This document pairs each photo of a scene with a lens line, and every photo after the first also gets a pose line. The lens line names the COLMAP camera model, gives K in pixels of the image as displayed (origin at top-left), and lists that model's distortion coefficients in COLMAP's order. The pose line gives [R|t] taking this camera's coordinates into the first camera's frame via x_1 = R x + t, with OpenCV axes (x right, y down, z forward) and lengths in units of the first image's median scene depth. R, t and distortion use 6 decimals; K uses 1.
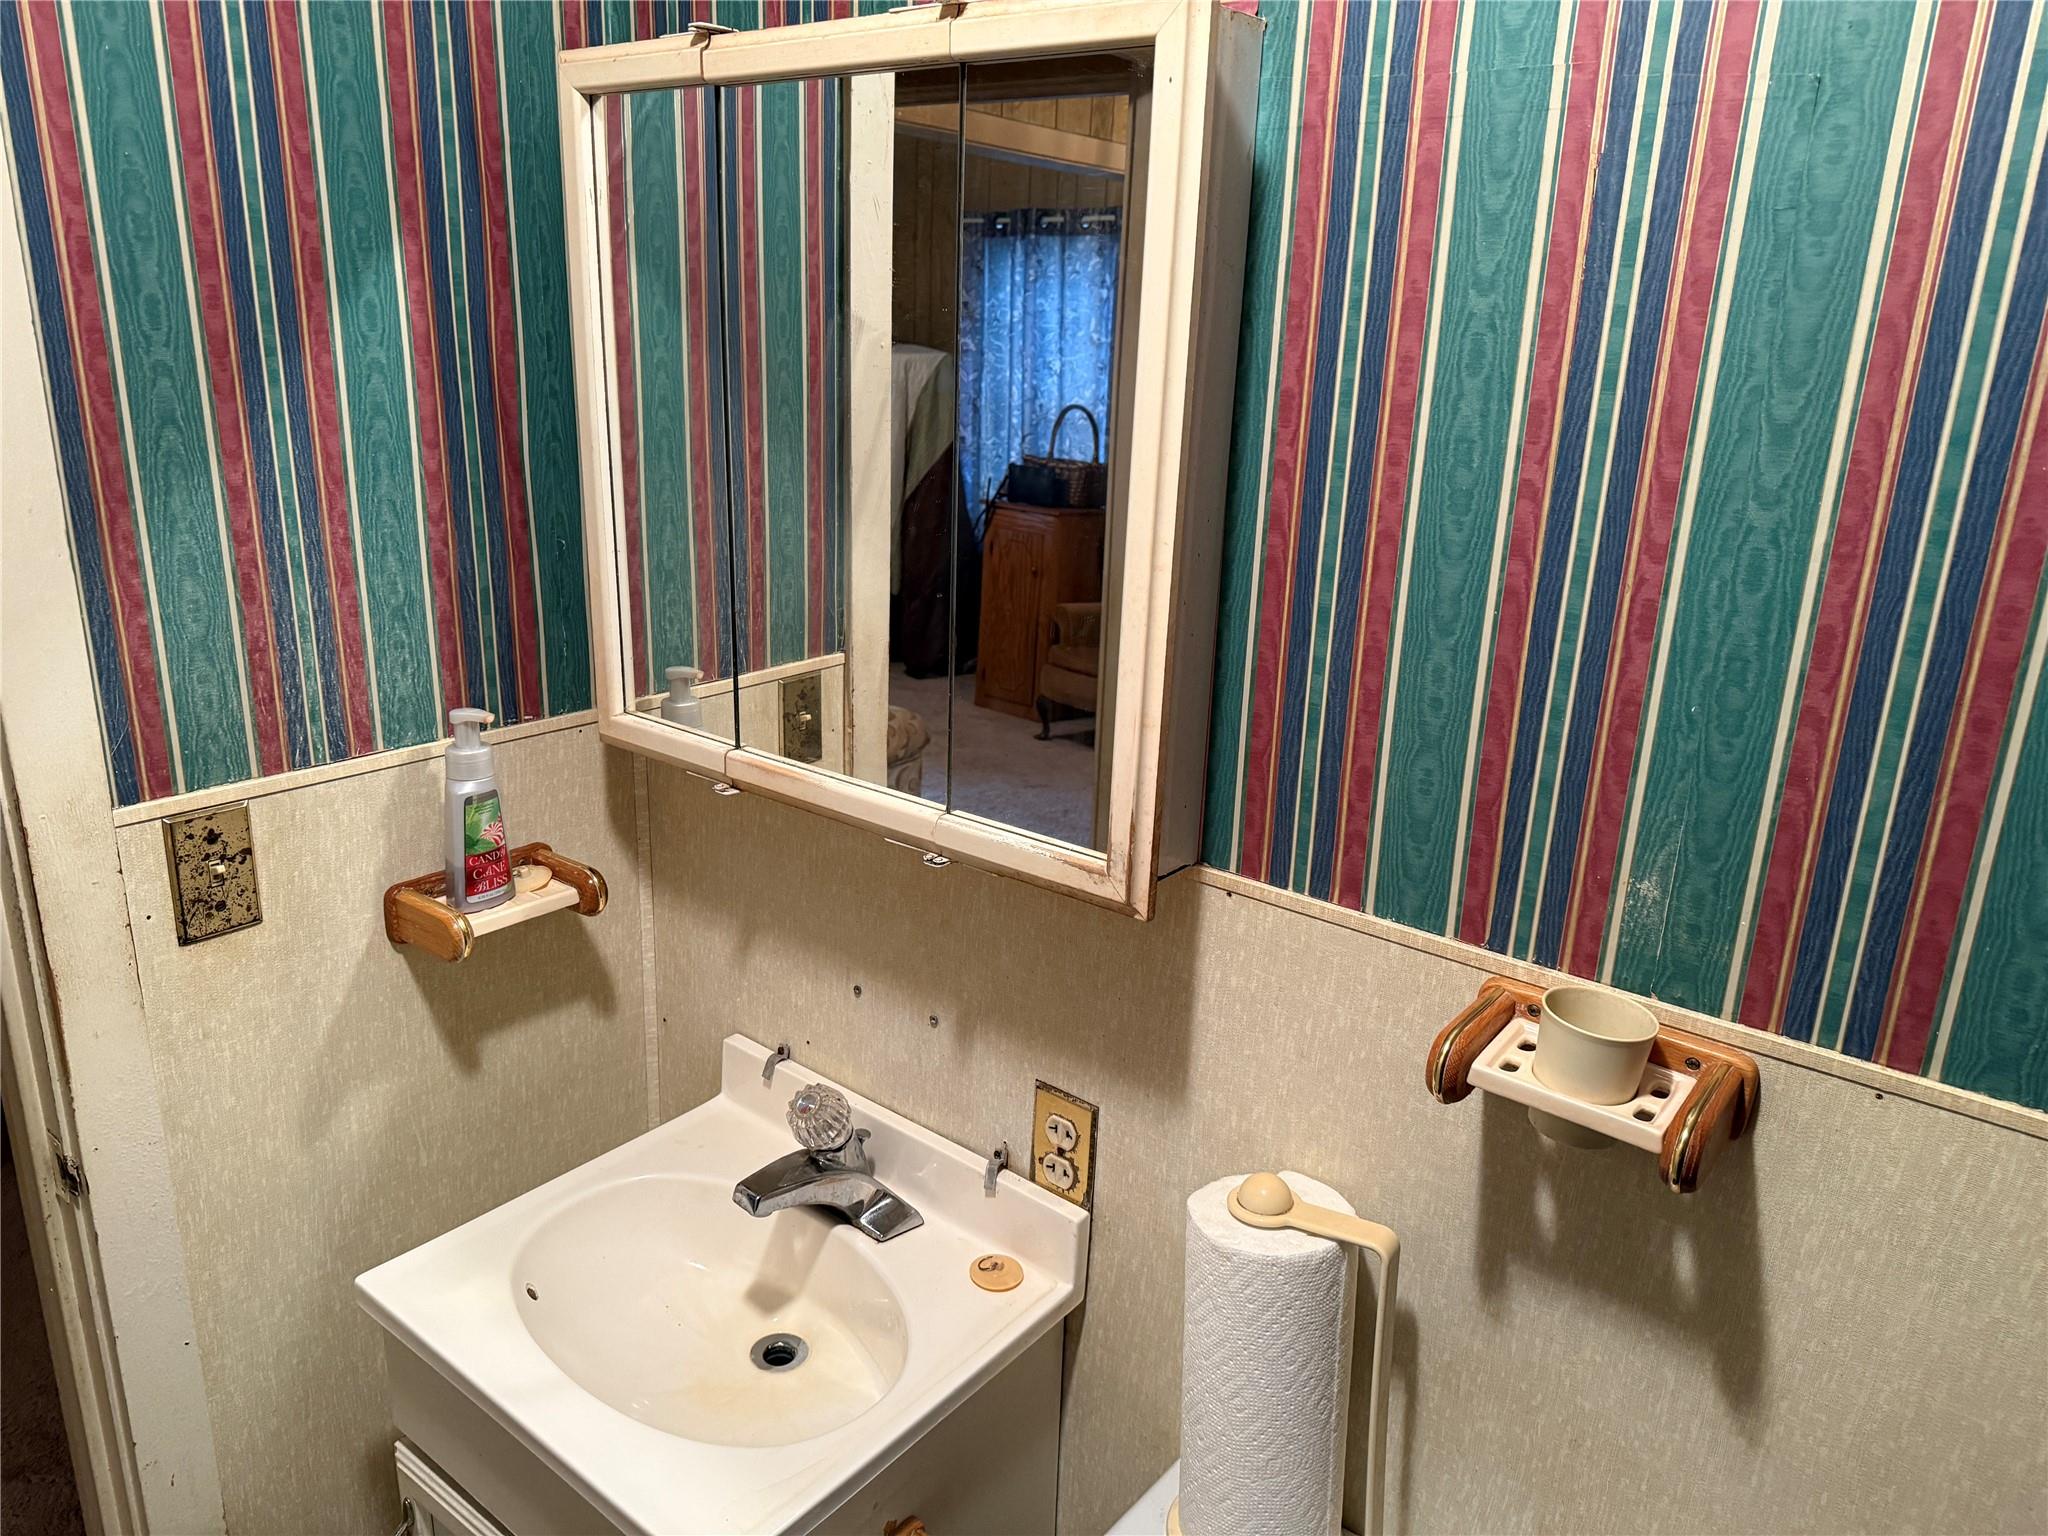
lens RADIAL K [[1425.0, 0, 1021.5], [0, 1425.0, 720.4], [0, 0, 1]] dist [-0.000678, 0.000588]
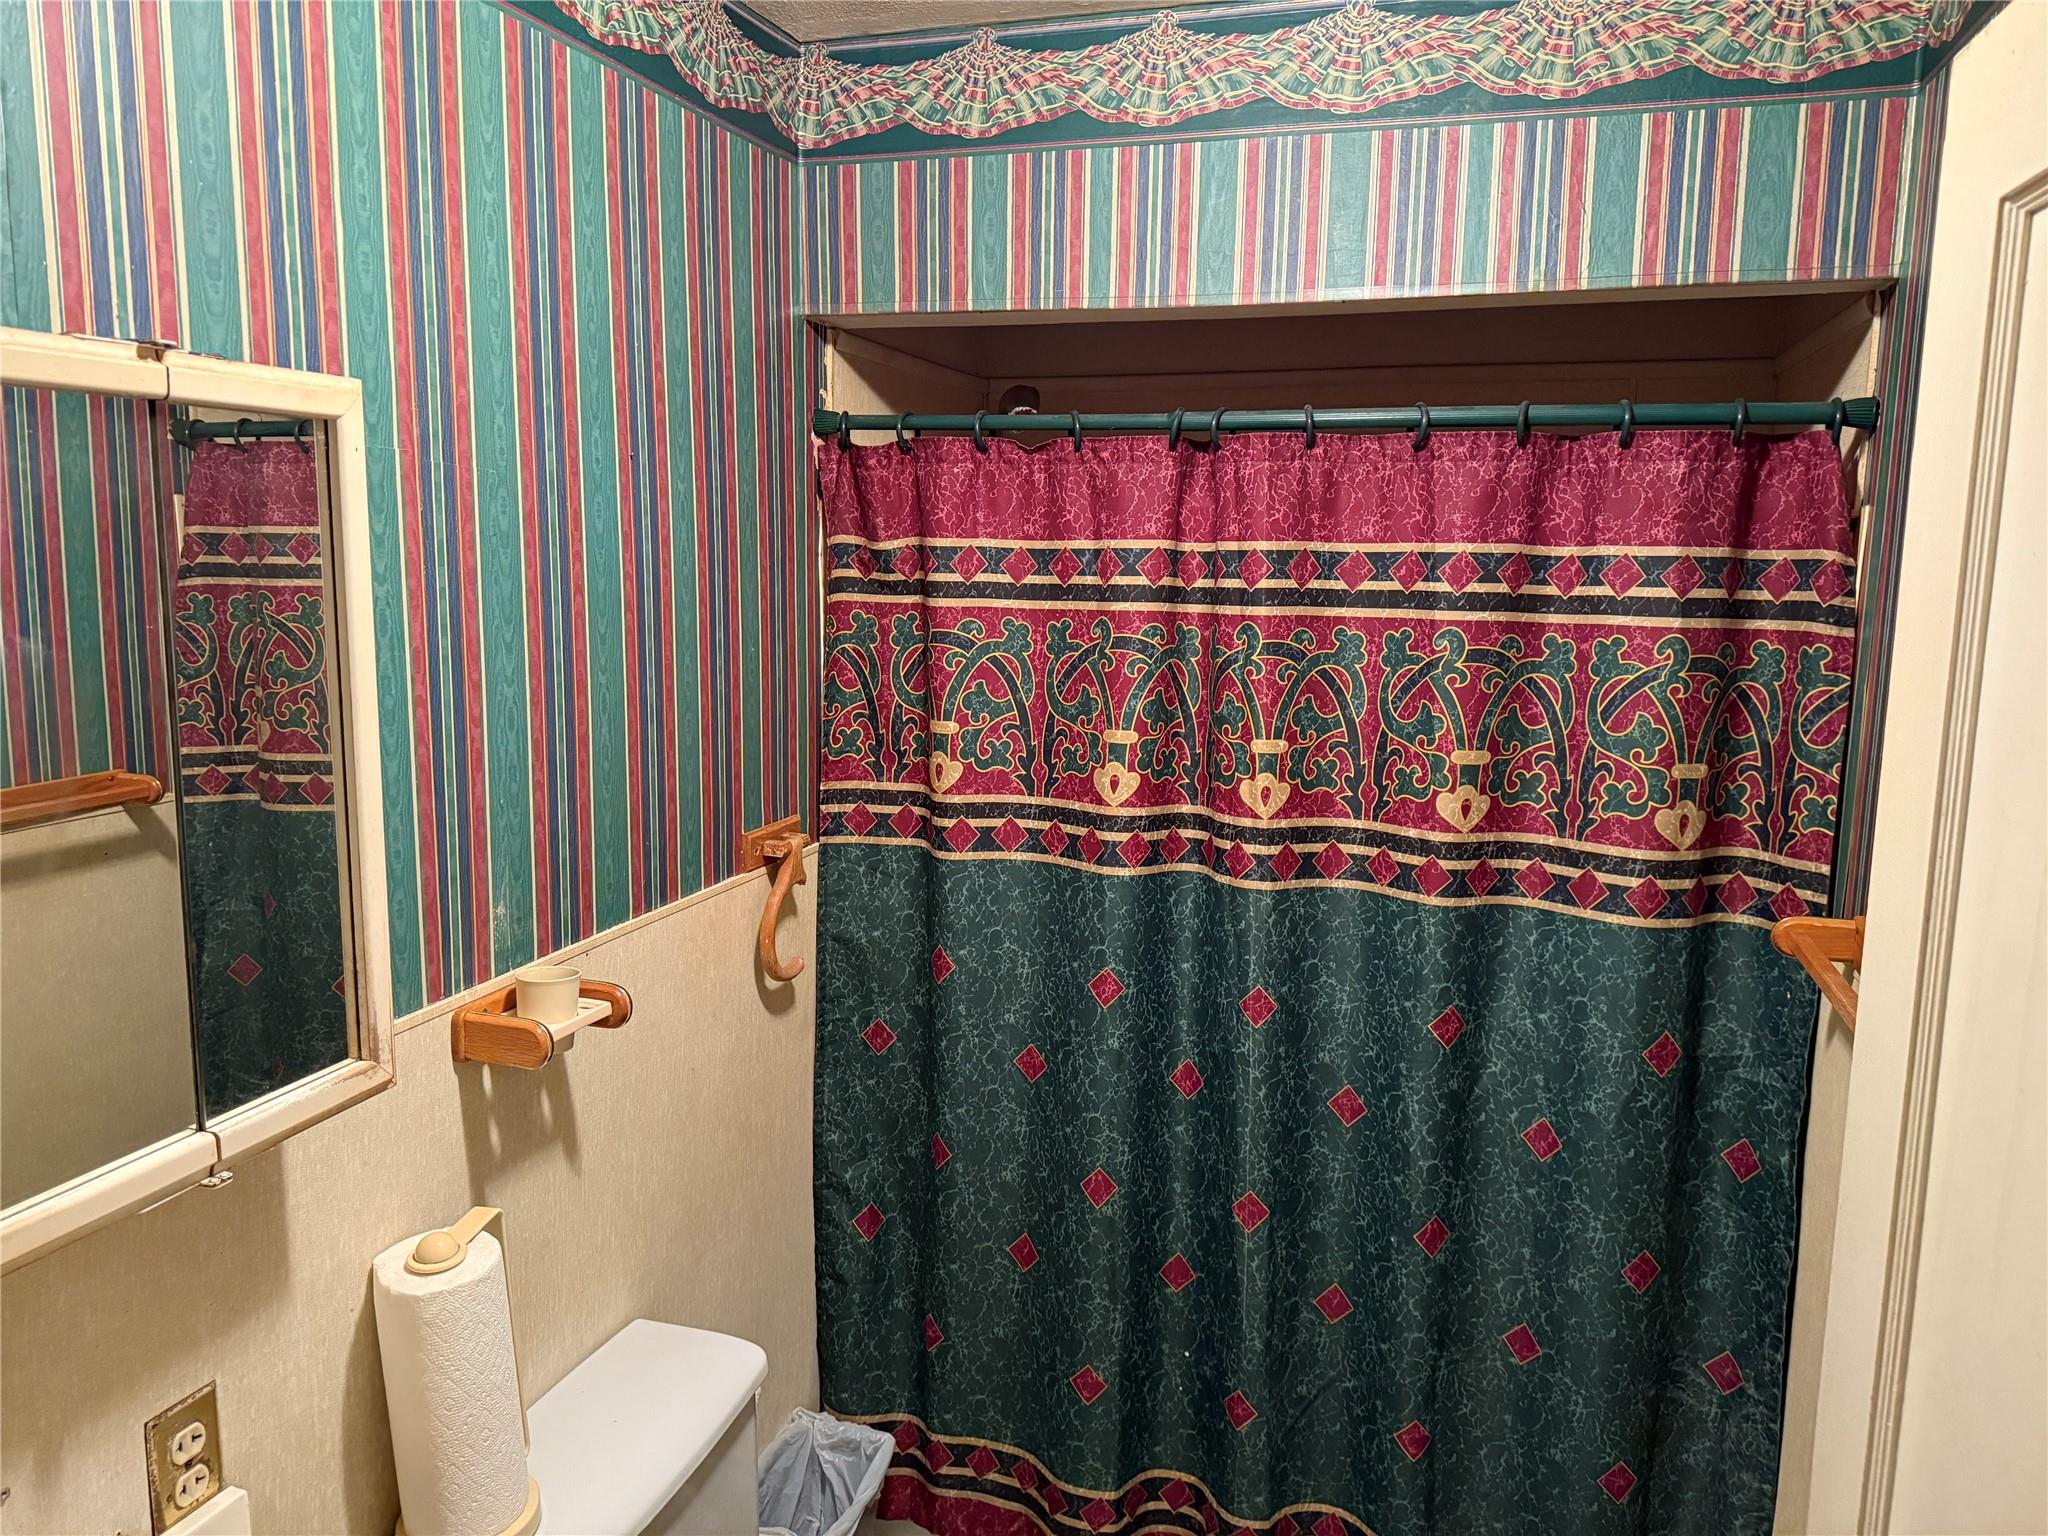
lens RADIAL K [[1379.4, 0, 1019.6], [0, 1379.4, 760.0], [0, 0, 1]] dist [0.003283, -0.005599]
pose [[-0.338093, -0.166978, 0.926181, -1.285905], [0.249027, 0.933182, 0.259145, -0.327293], [-0.907568, 0.318259, -0.273920, 0.821775]]
